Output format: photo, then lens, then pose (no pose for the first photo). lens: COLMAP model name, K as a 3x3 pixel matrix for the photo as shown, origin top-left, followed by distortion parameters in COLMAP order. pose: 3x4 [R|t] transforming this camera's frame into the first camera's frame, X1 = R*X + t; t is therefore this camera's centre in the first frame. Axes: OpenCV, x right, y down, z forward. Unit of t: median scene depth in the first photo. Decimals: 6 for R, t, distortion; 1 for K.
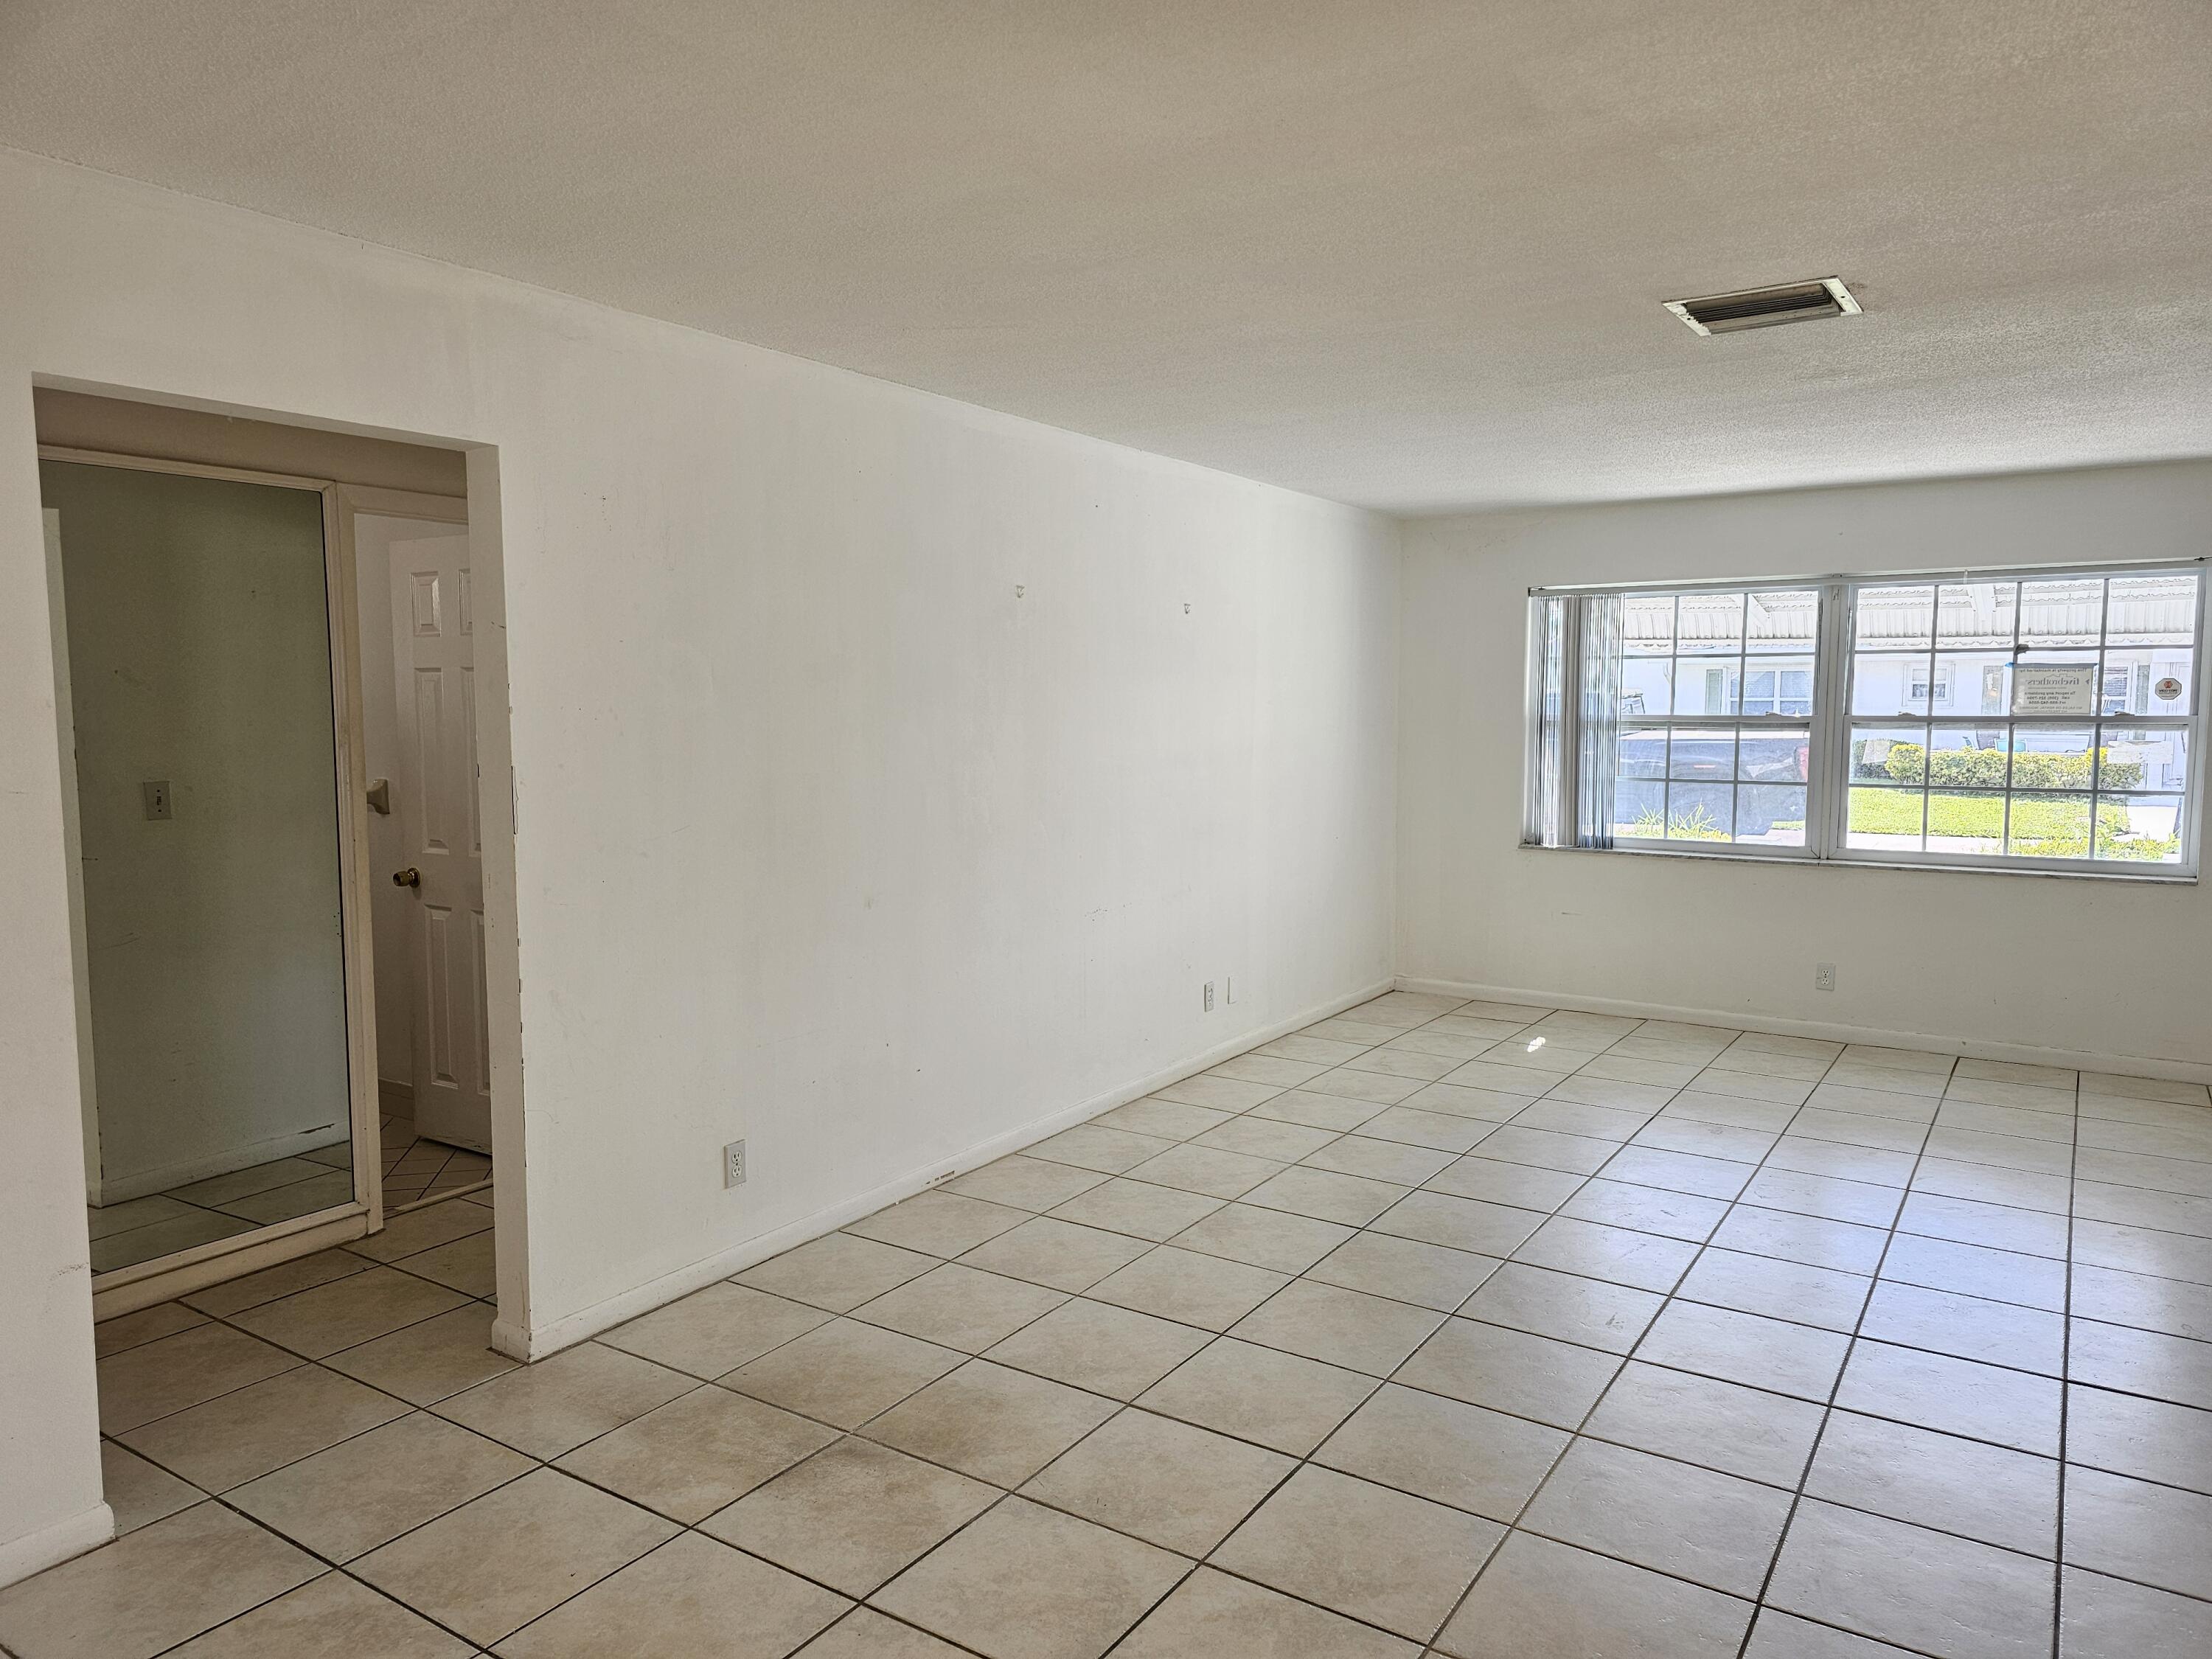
lens RADIAL K [[1479.4, 0, 1108.2], [0, 1479.4, 826.9], [0, 0, 1]] dist [0.056090, -0.045269]
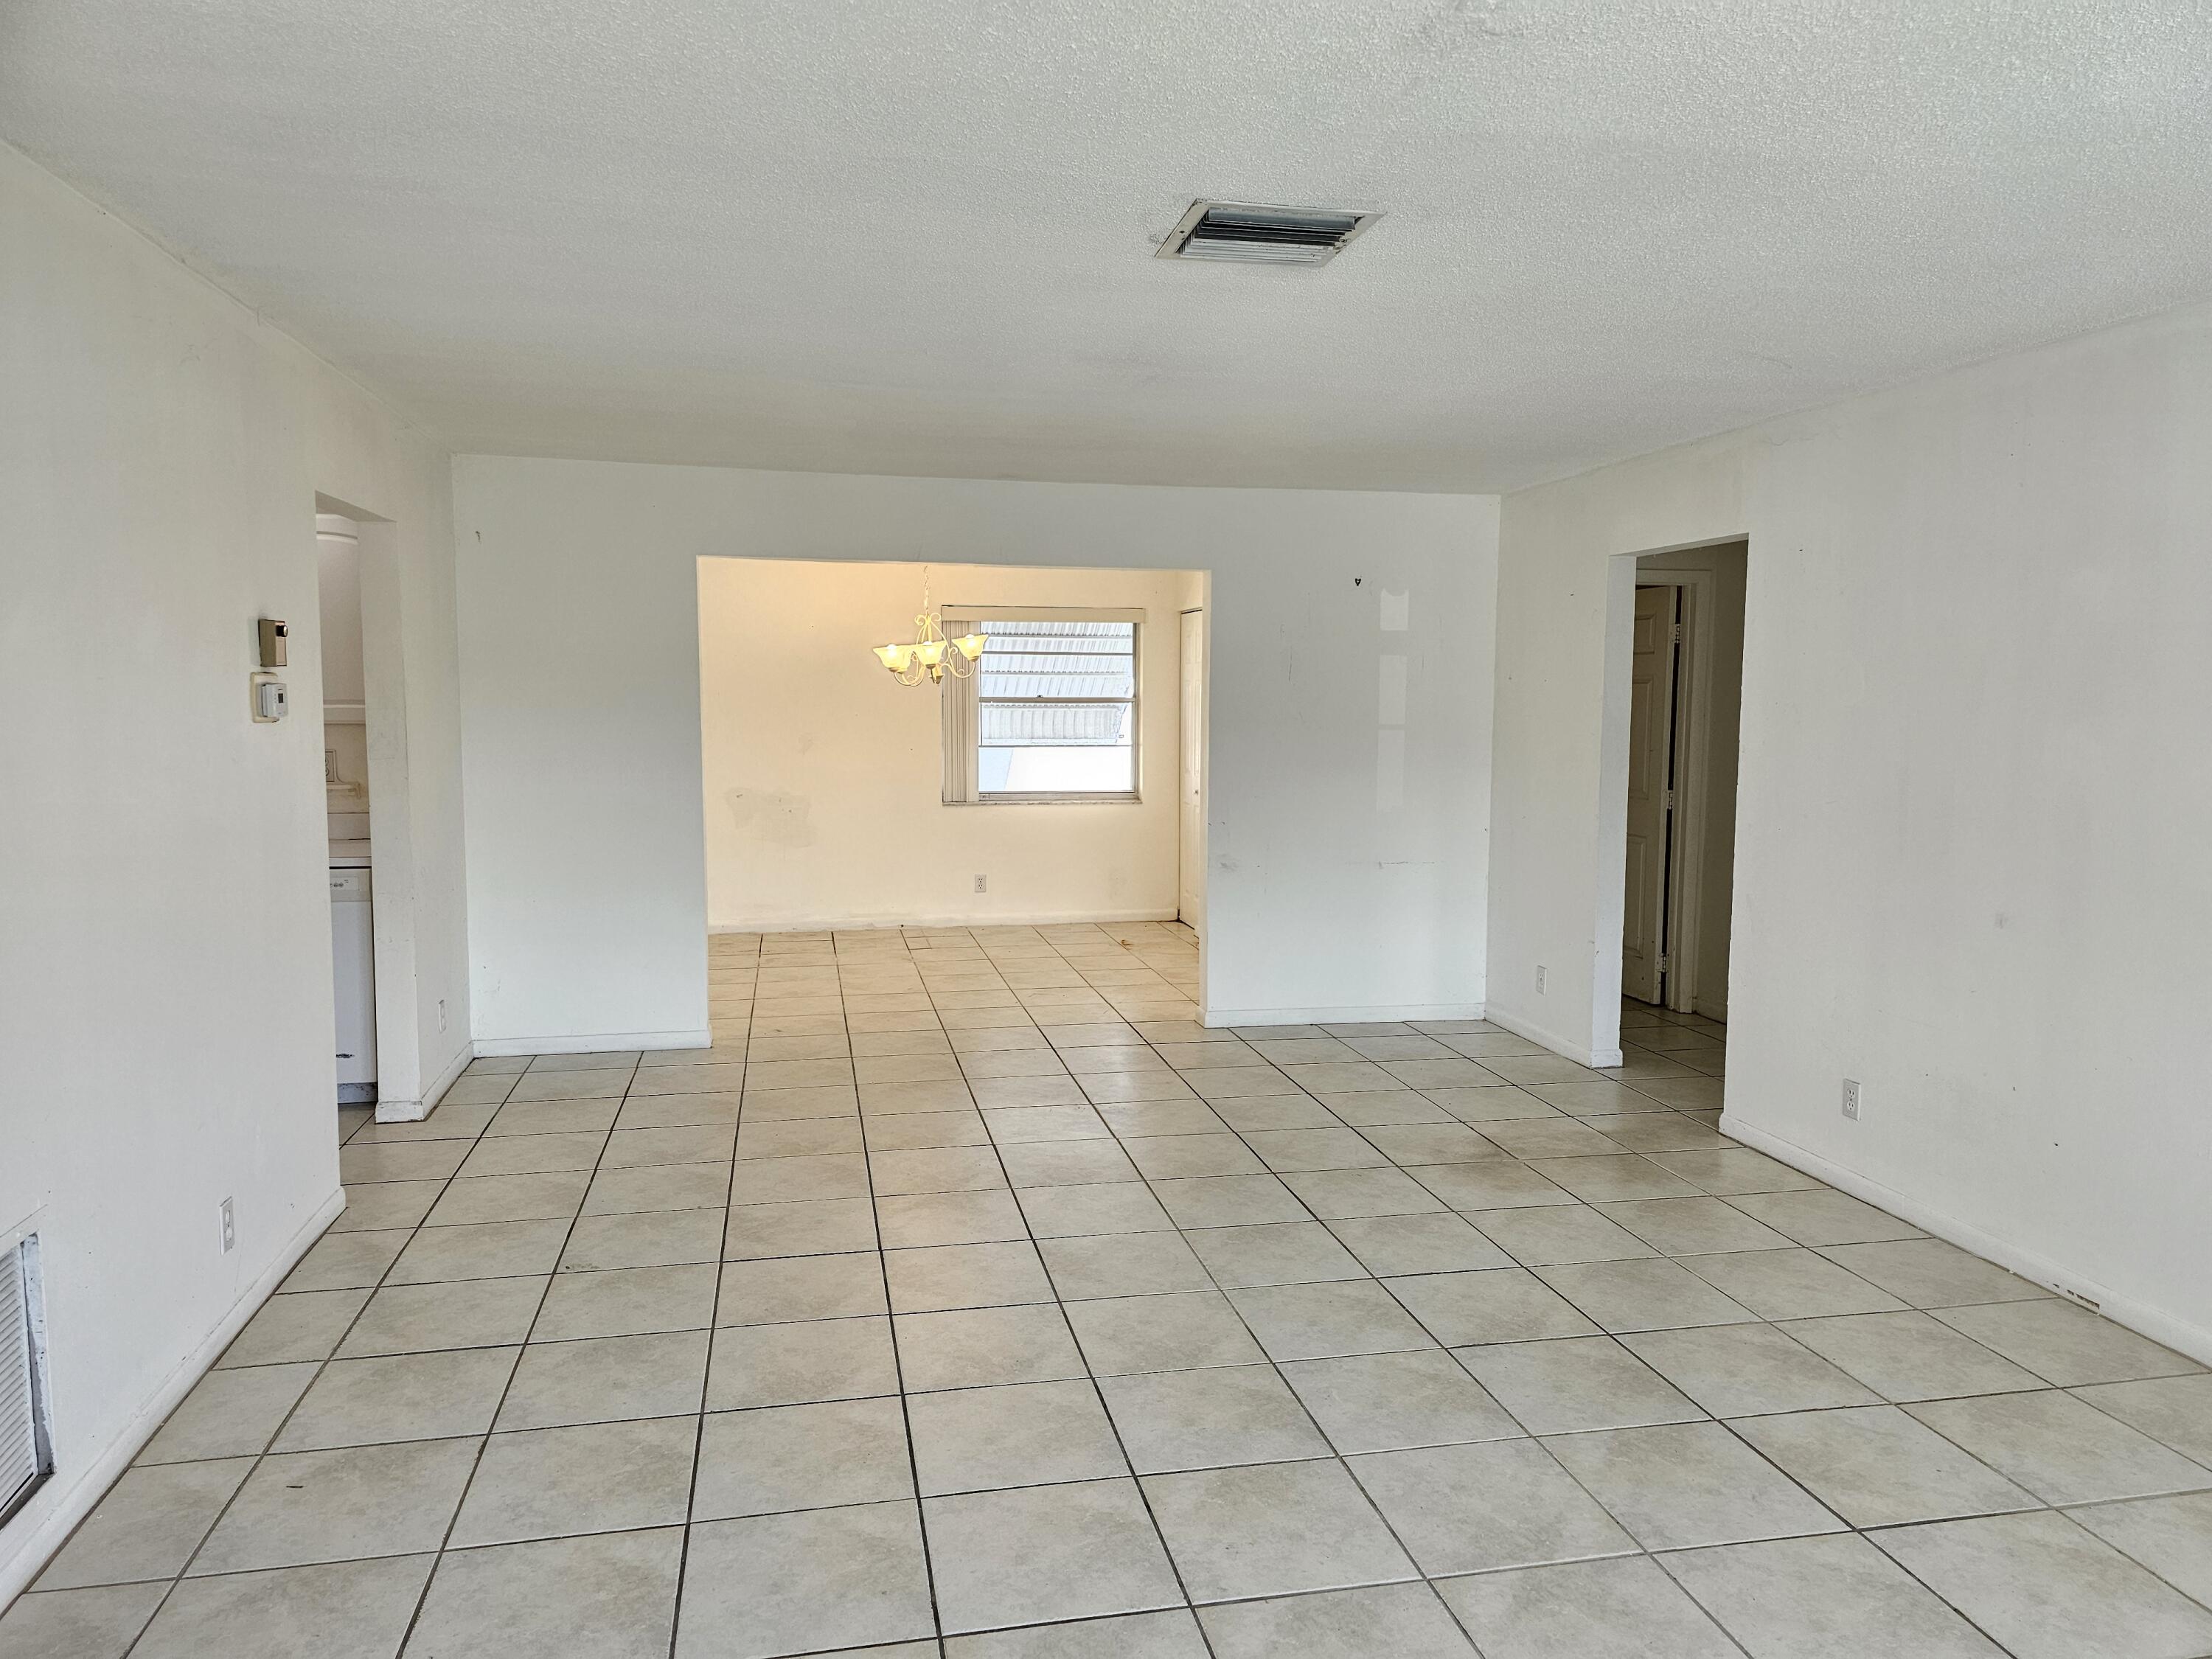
lens RADIAL K [[1479.4, 0, 1108.7], [0, 1479.4, 824.1], [0, 0, 1]] dist [0.056090, -0.045269]
pose [[-0.707084, 0.055396, -0.704956, 1.176380], [-0.071902, 0.986127, 0.149609, -0.142079], [0.703464, 0.156474, -0.693292, 1.667948]]
